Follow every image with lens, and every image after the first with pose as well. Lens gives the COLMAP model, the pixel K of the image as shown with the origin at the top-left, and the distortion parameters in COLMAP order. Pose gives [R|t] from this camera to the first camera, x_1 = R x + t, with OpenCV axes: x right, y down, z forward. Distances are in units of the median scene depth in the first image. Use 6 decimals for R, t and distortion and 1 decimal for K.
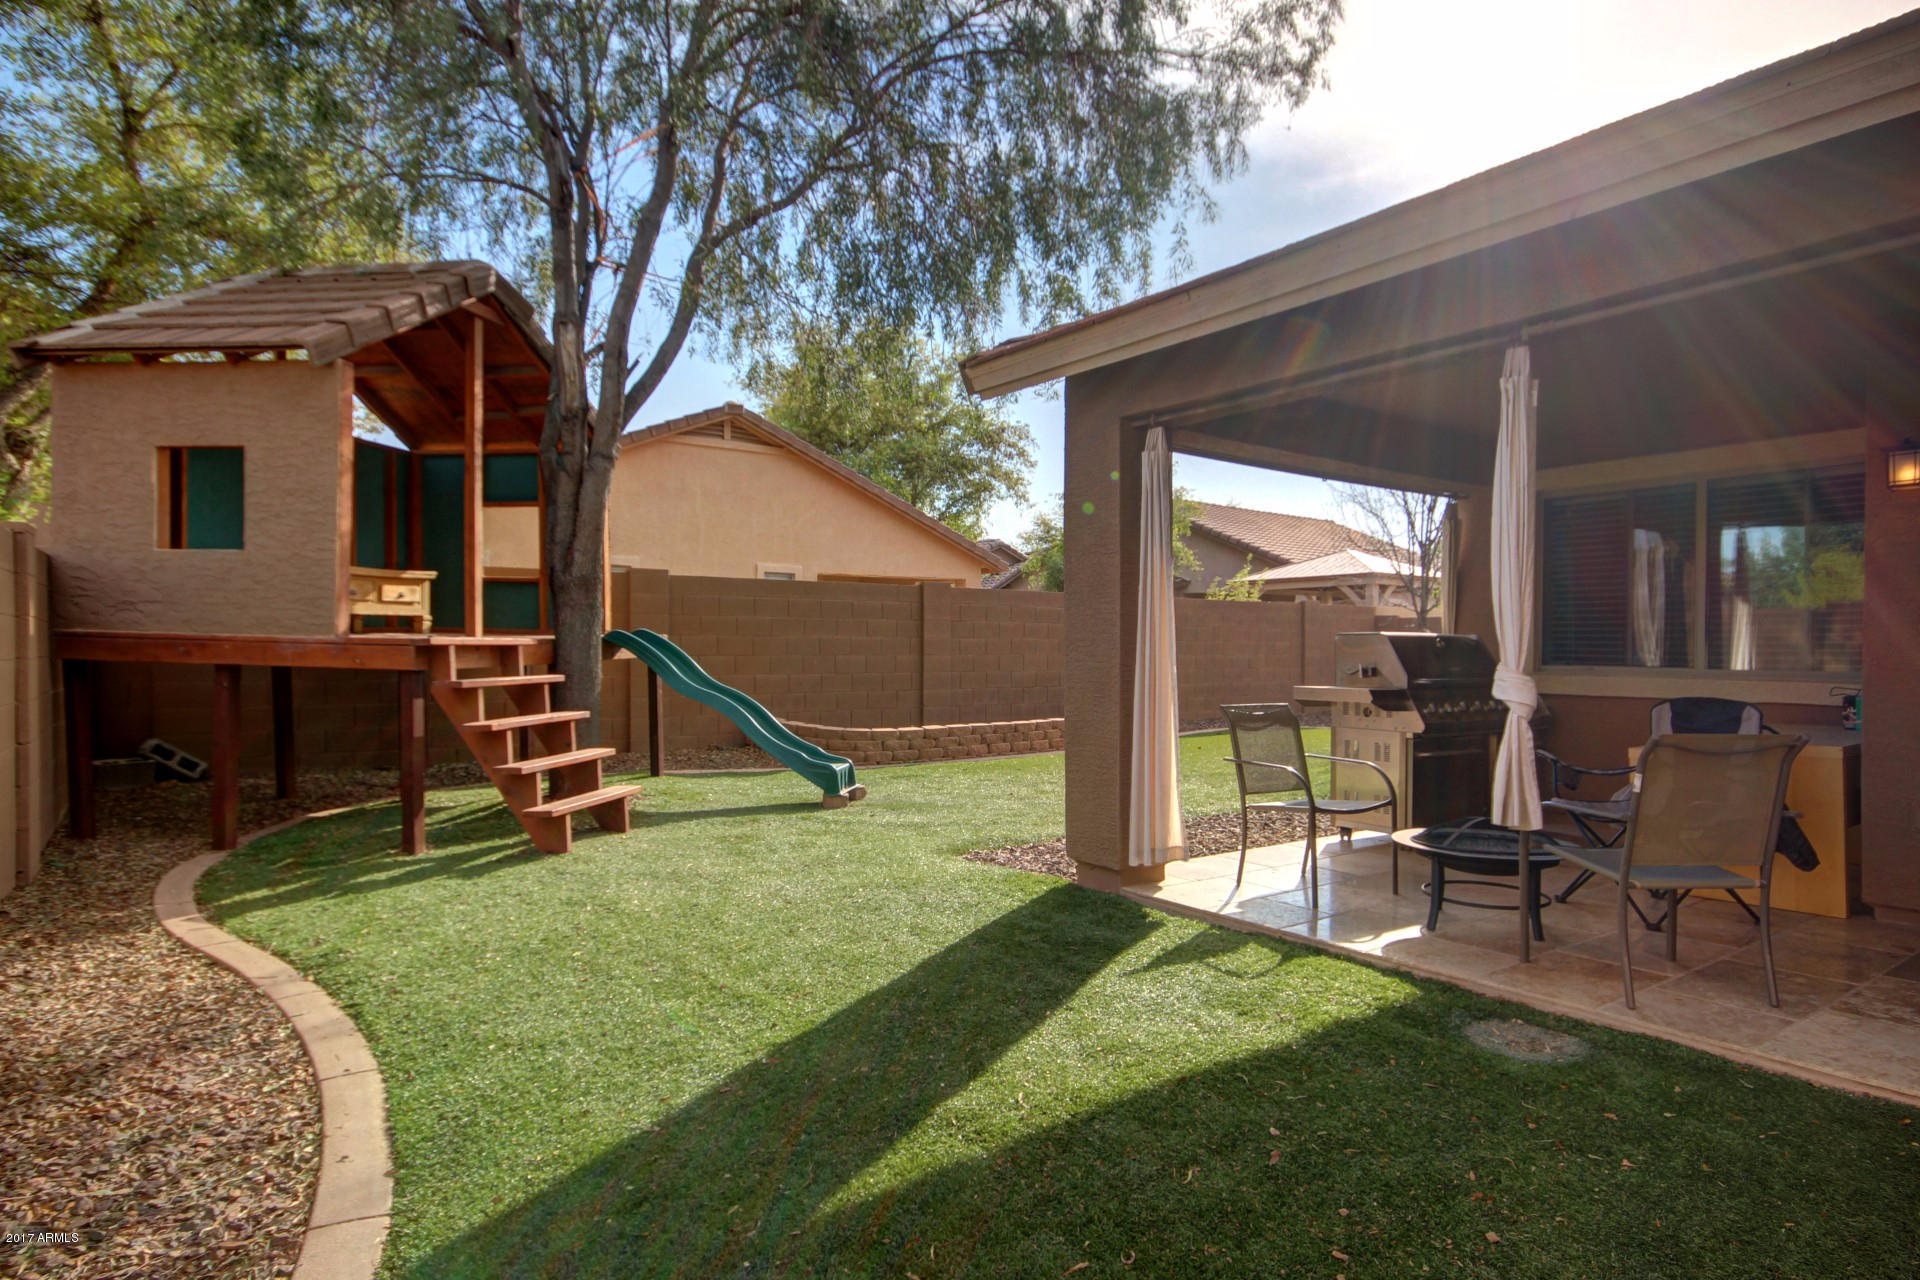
lens RADIAL K [[1003.0, 0, 972.7], [0, 1003.0, 650.7], [0, 0, 1]] dist [0.008669, 0.000293]
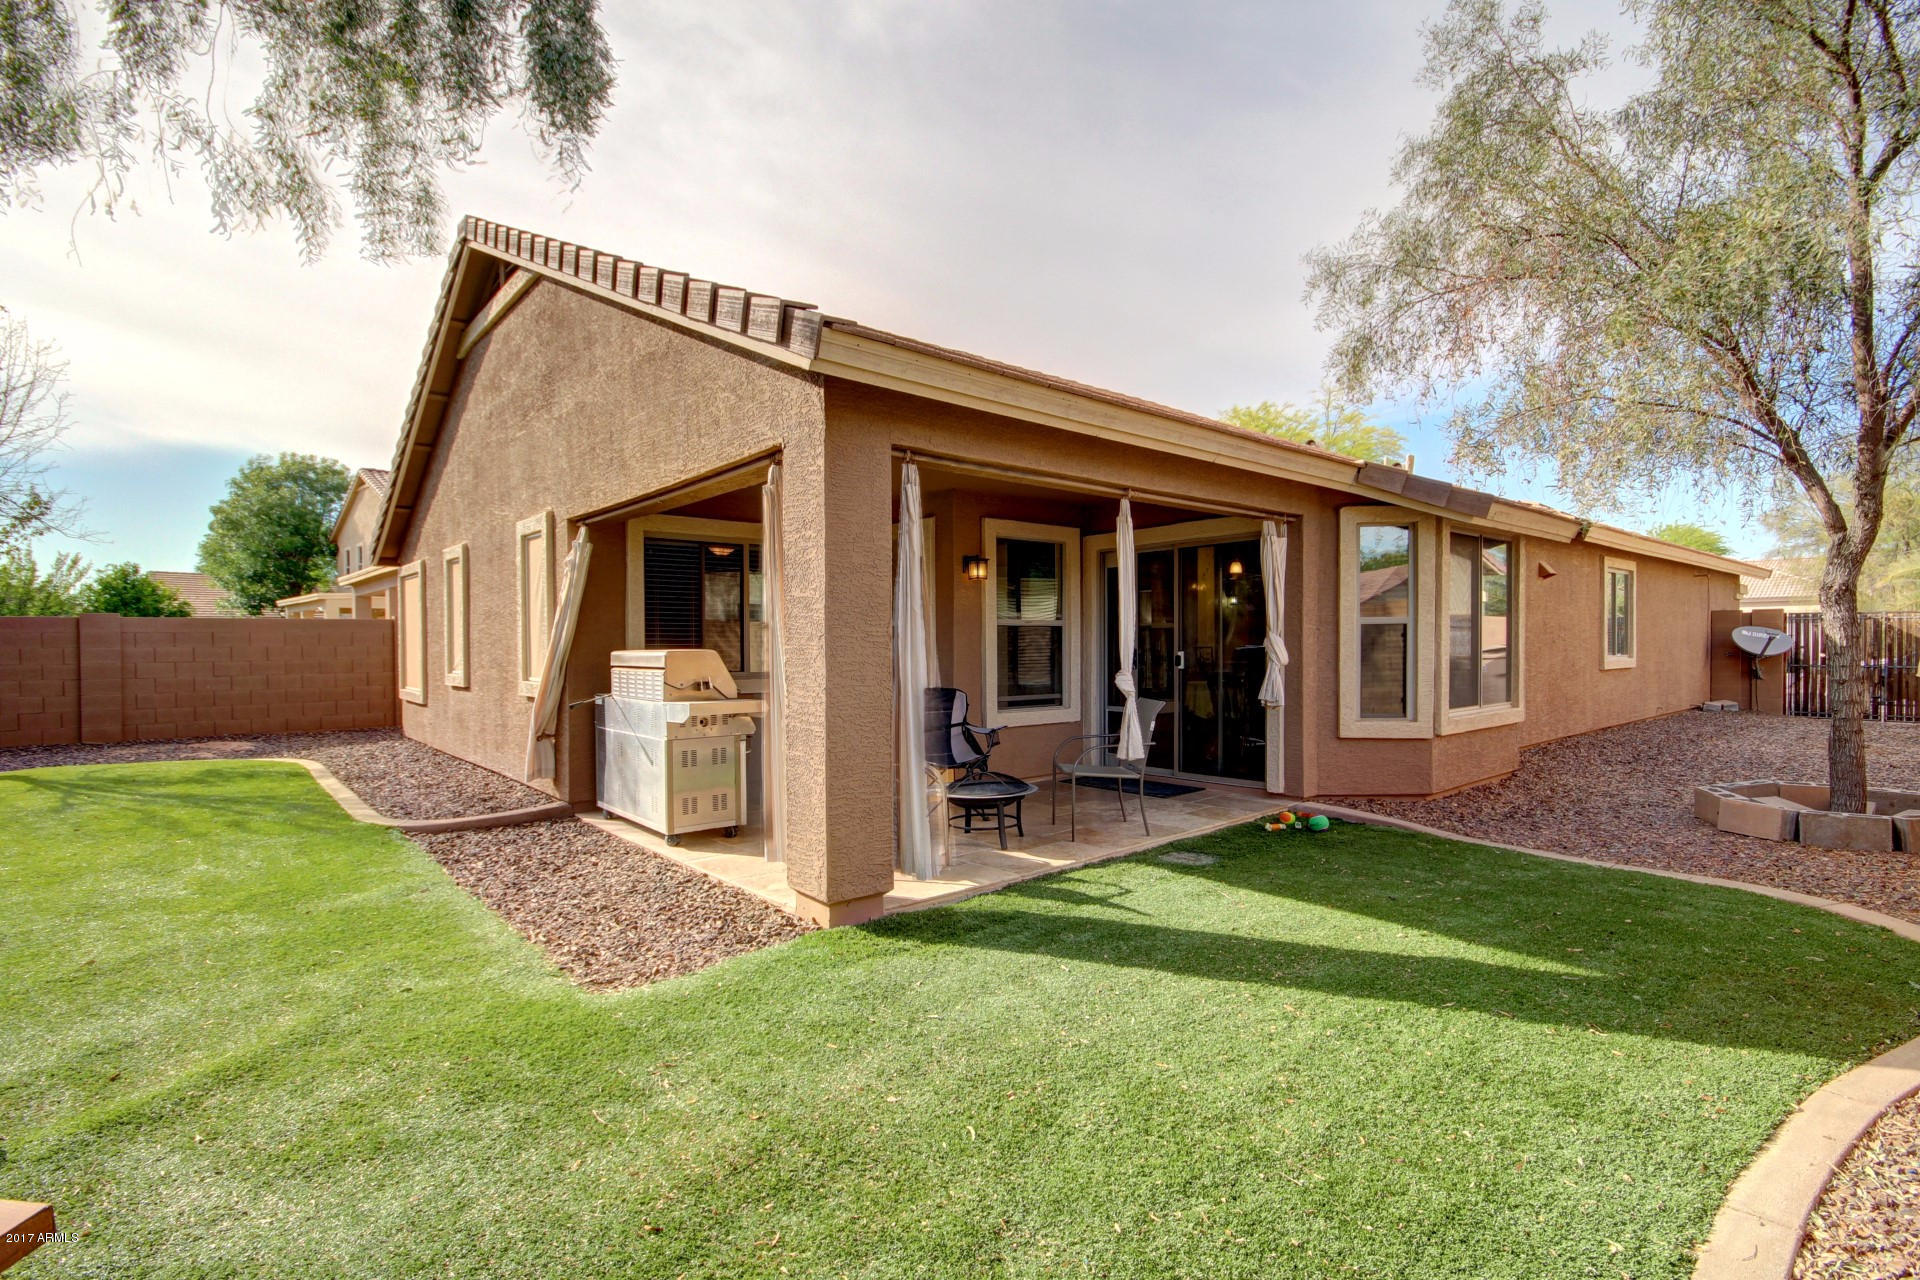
lens RADIAL K [[882.2, 0, 974.6], [0, 882.2, 653.0], [0, 0, 1]] dist [-0.001796, -0.000277]
pose [[-0.071822, -0.007704, 0.997388, -0.893312], [0.008905, 0.999925, 0.008364, -0.033486], [-0.997378, 0.009482, -0.071748, 1.173742]]
